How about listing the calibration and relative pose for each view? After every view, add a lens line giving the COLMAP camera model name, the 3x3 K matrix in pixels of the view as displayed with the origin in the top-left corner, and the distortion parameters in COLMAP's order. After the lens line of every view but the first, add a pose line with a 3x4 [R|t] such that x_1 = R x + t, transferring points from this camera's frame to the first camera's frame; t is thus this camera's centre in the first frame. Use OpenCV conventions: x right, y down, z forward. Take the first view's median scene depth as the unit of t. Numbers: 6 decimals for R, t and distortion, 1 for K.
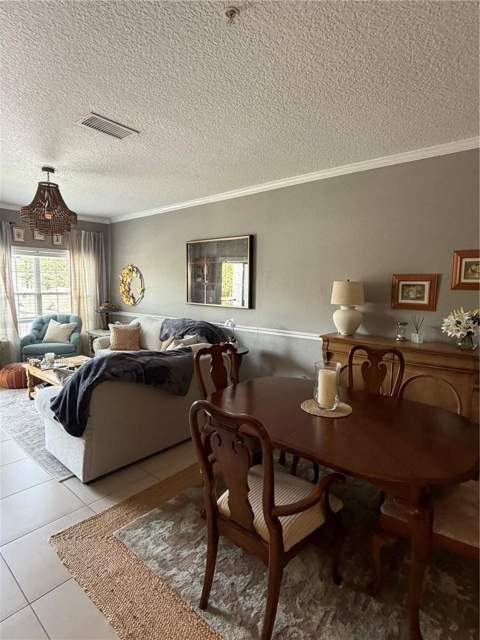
lens RADIAL K [[338.7, 0, 240.3], [0, 338.7, 317.5], [0, 0, 1]] dist [-0.003698, -0.000312]
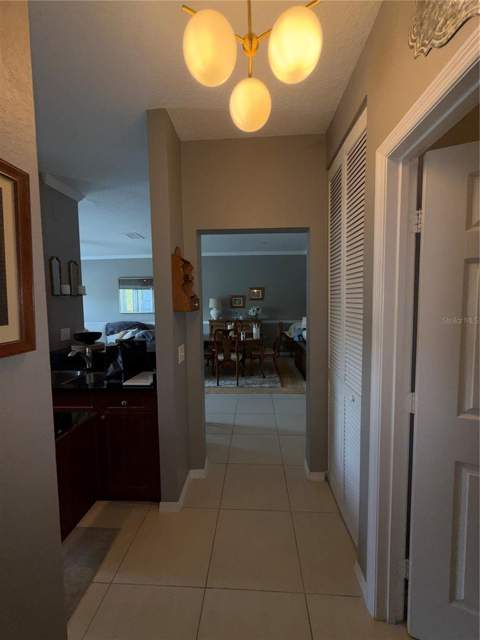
lens RADIAL K [[257.5, 0, 237.6], [0, 257.5, 316.7], [0, 0, 1]] dist [-0.000630, -0.000004]
pose [[0.799829, -0.066509, 0.596532, -0.764200], [0.083393, 0.996517, -0.000708, 0.049297], [-0.594407, 0.050313, 0.802589, -0.700036]]
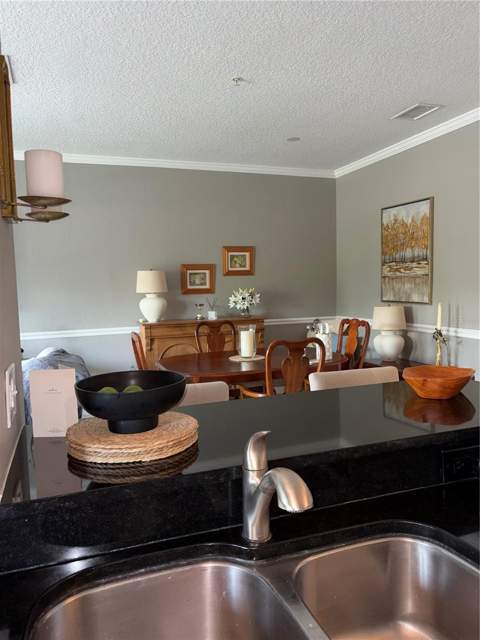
lens RADIAL K [[486.8, 0, 240.8], [0, 486.8, 321.7], [0, 0, 1]] dist [0.010080, 0.000503]
pose [[0.515439, -0.094294, 0.851723, -0.897300], [0.115019, 0.992546, 0.040279, 0.022986], [-0.849172, 0.077203, 0.522442, -0.020205]]
